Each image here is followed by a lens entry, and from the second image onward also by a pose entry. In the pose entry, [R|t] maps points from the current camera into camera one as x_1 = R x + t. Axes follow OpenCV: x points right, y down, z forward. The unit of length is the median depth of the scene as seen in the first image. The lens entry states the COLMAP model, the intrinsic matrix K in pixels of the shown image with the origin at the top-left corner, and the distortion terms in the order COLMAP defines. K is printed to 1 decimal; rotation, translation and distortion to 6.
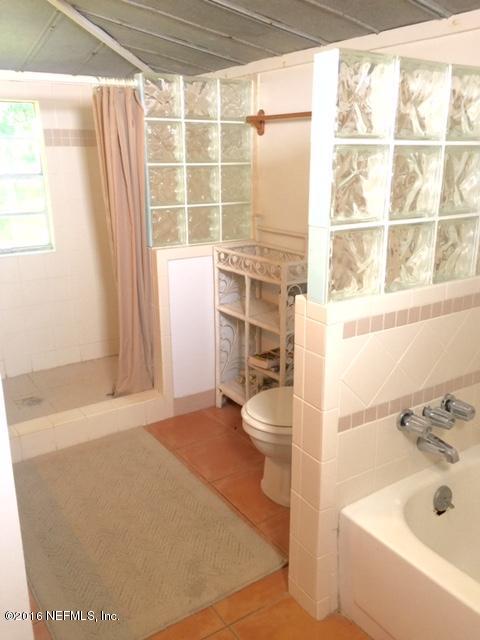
lens RADIAL K [[551.6, 0, 241.9], [0, 551.6, 320.4], [0, 0, 1]] dist [0.074160, -0.090761]
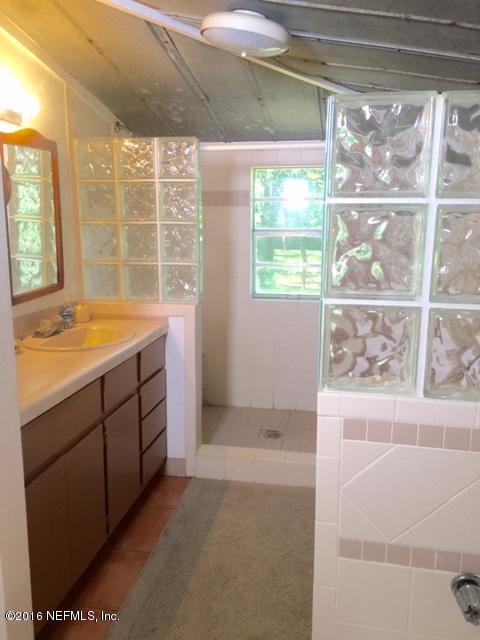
lens RADIAL K [[551.6, 0, 244.9], [0, 551.6, 319.0], [0, 0, 1]] dist [0.074160, -0.090761]
pose [[0.727544, 0.149126, -0.669658, 0.535558], [-0.218513, 0.975626, -0.020140, -0.079186], [0.650332, 0.160982, 0.742397, 0.254660]]
